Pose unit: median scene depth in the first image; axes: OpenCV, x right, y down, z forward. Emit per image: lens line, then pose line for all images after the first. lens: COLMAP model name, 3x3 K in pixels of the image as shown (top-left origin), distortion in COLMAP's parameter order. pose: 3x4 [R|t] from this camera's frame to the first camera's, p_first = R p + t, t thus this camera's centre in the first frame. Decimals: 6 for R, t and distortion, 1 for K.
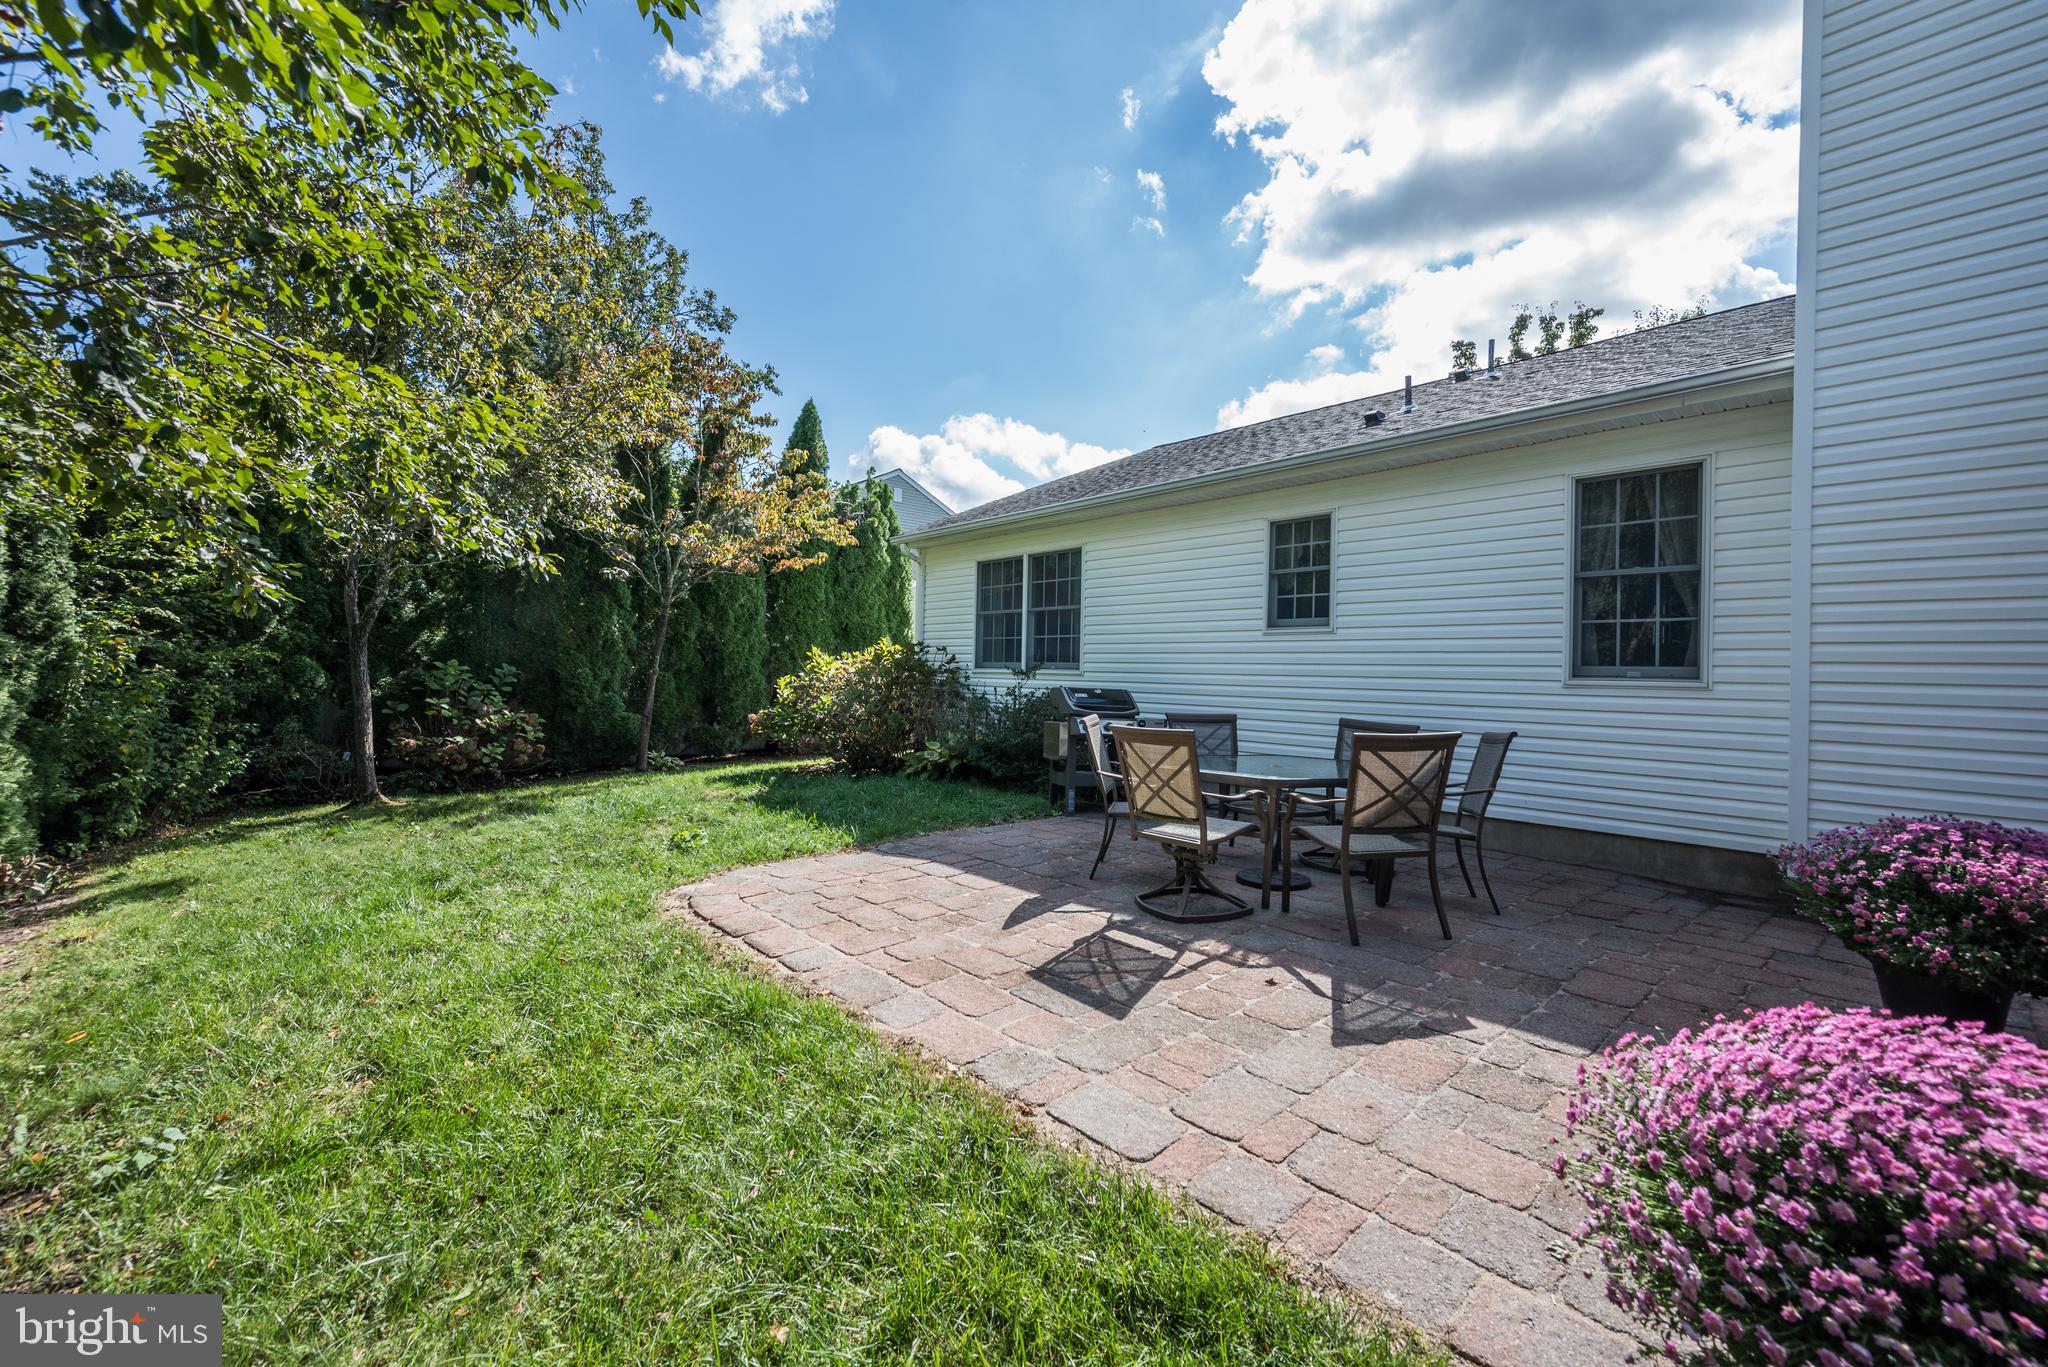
lens RADIAL K [[825.5, 0, 958.1], [0, 825.5, 681.0], [0, 0, 1]] dist [-0.000723, -0.000109]
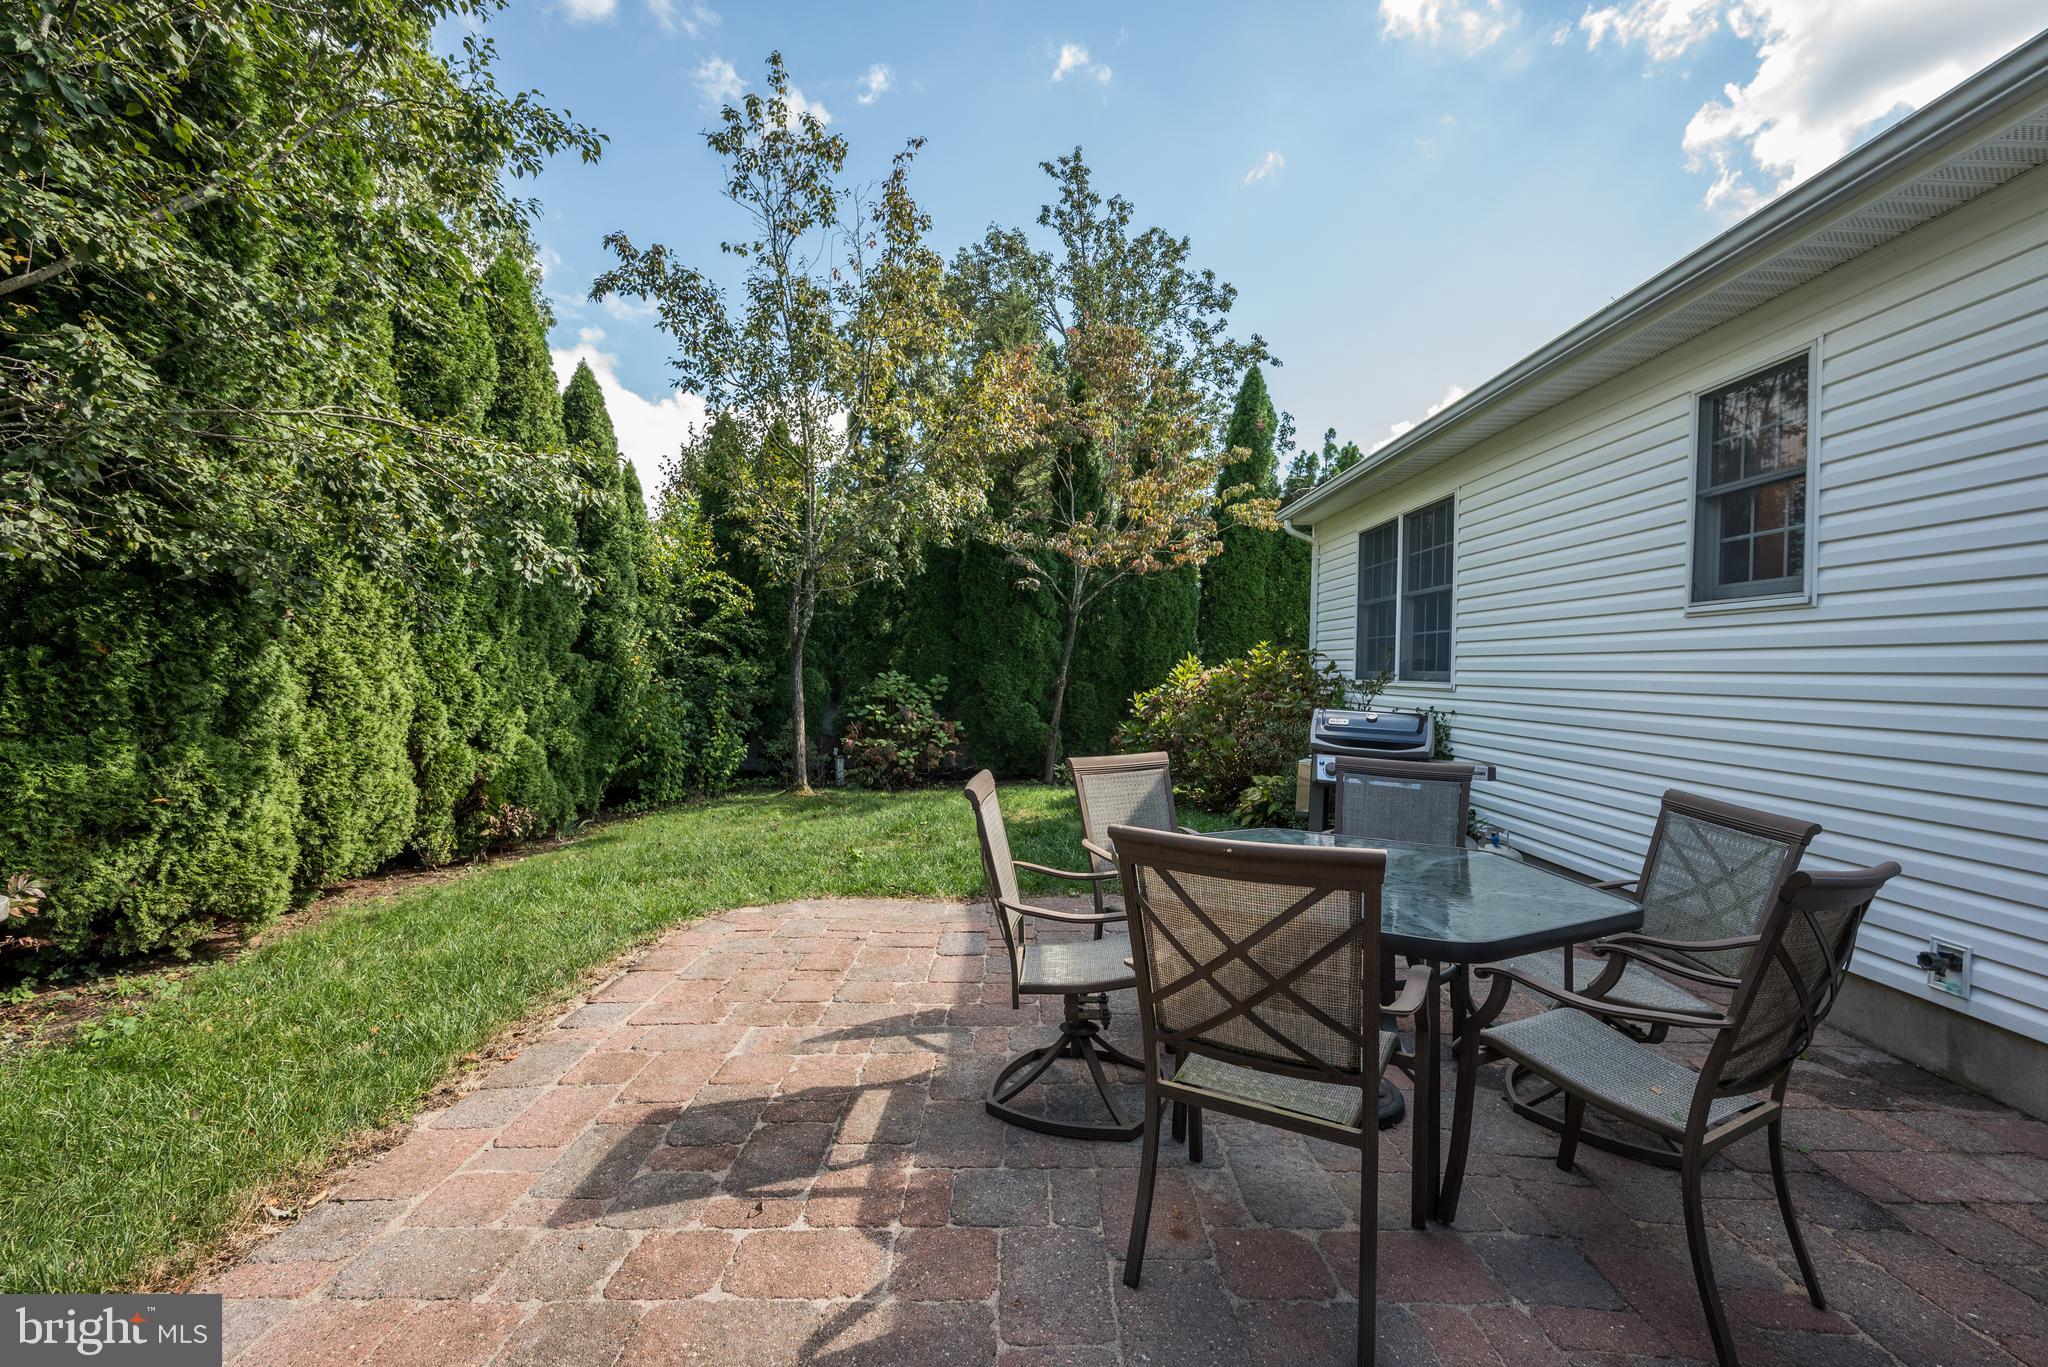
lens RADIAL K [[862.8, 0, 1024.0], [0, 862.8, 683.5], [0, 0, 1]] dist [-0.002586, -0.000209]
pose [[0.763821, 0.005475, -0.645405, 0.490281], [-0.011289, 0.999924, -0.004878, -0.008143], [0.645329, 0.011013, 0.763825, 0.388845]]
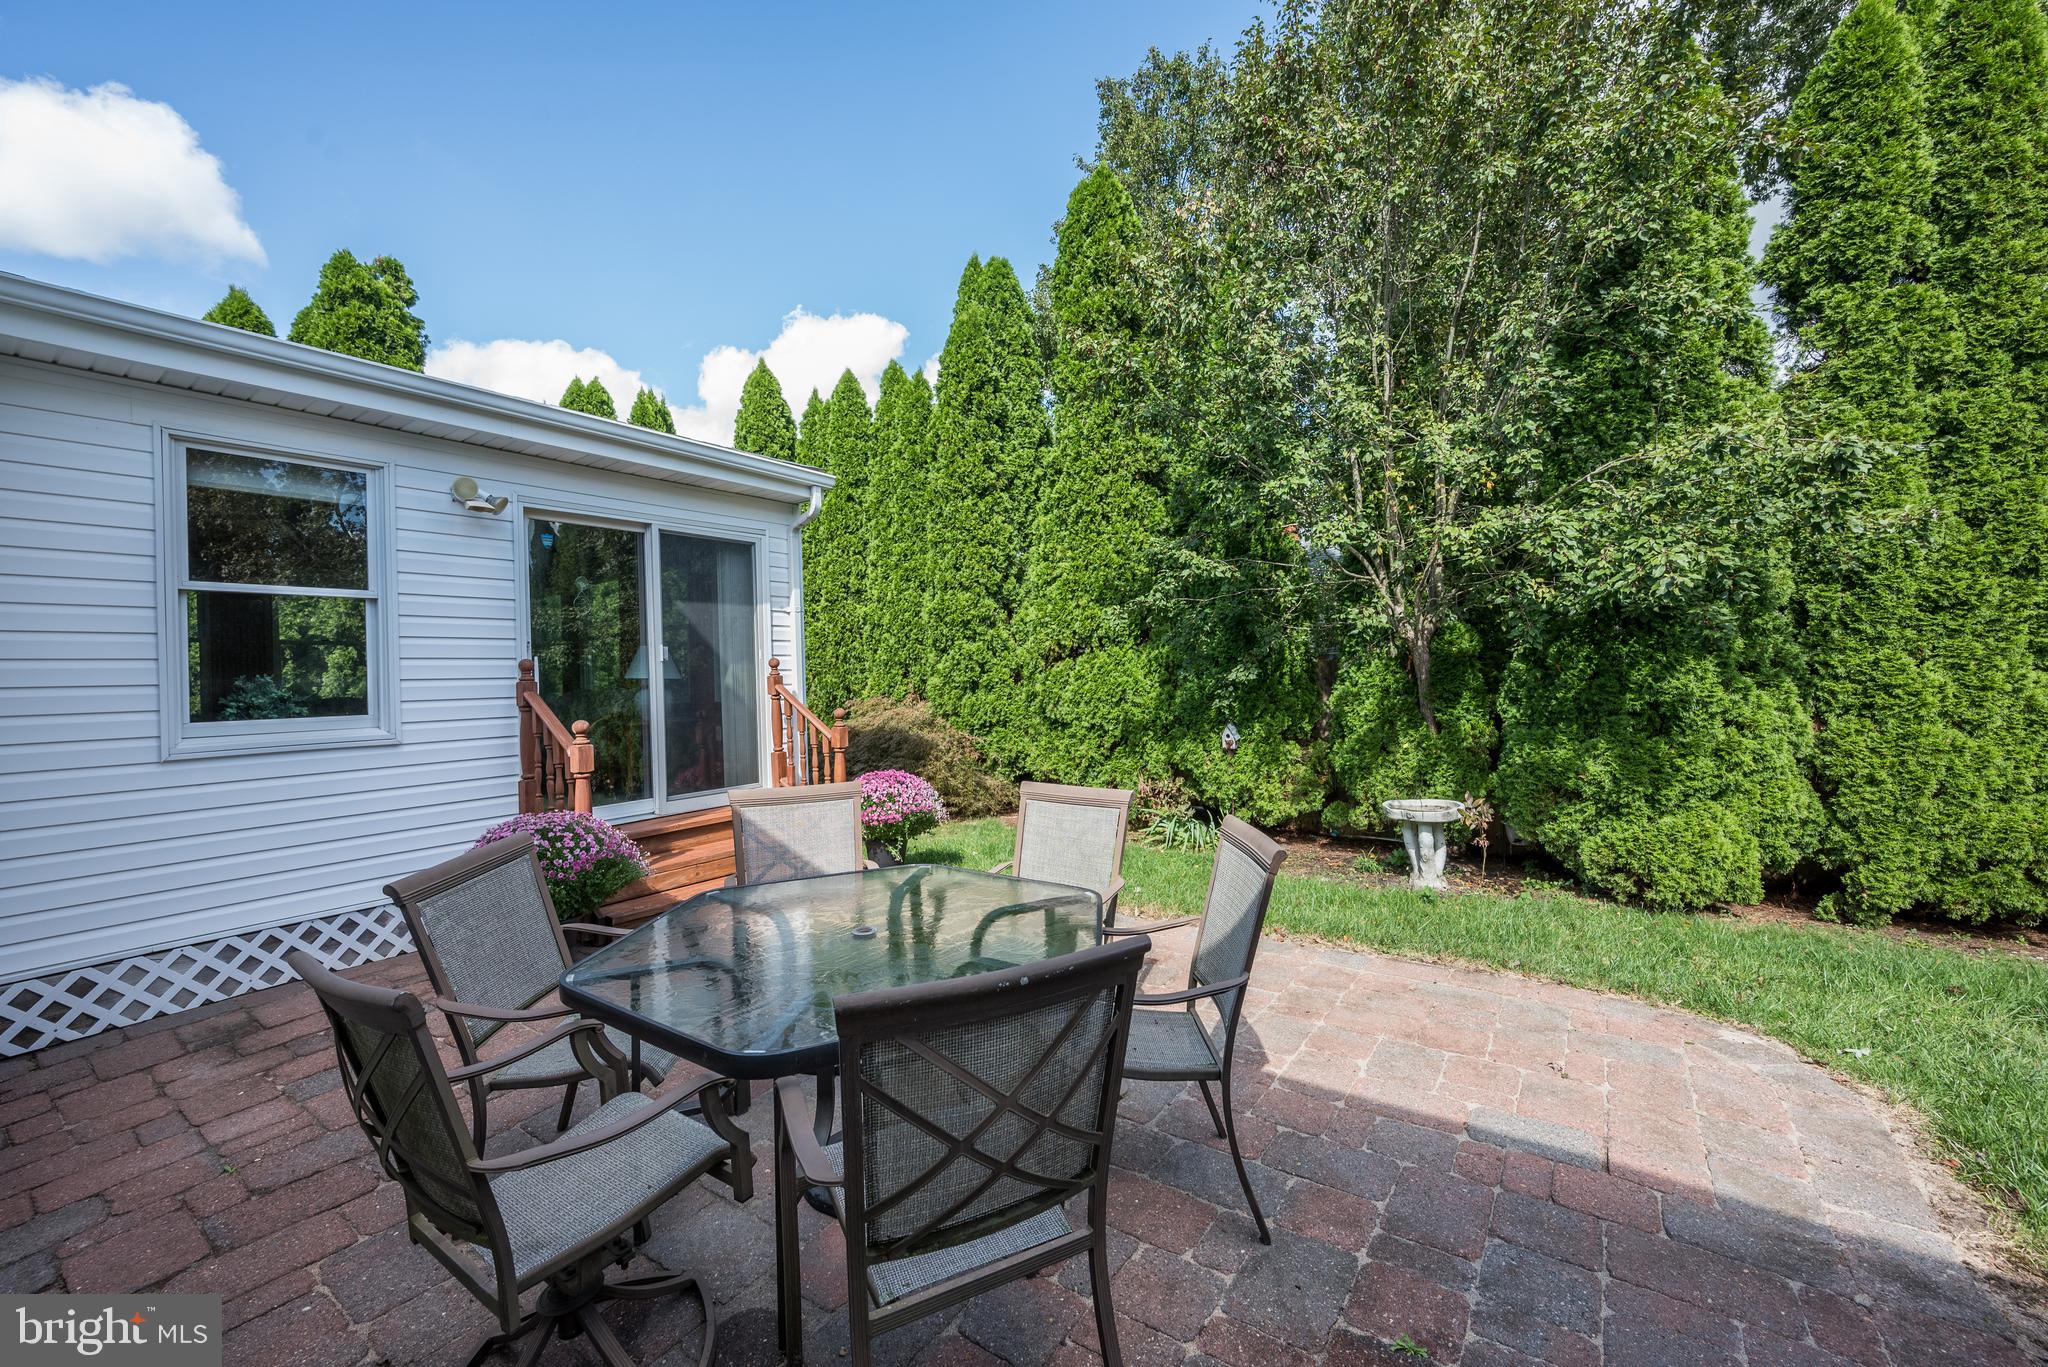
lens RADIAL K [[823.5, 0, 1033.0], [0, 823.5, 670.8], [0, 0, 1]] dist [0.001505, 0.000184]
pose [[-0.965787, 0.010413, -0.259129, 0.343490], [0.010835, 0.999941, -0.000200, -0.038032], [0.259111, -0.003000, -0.965843, 1.269561]]
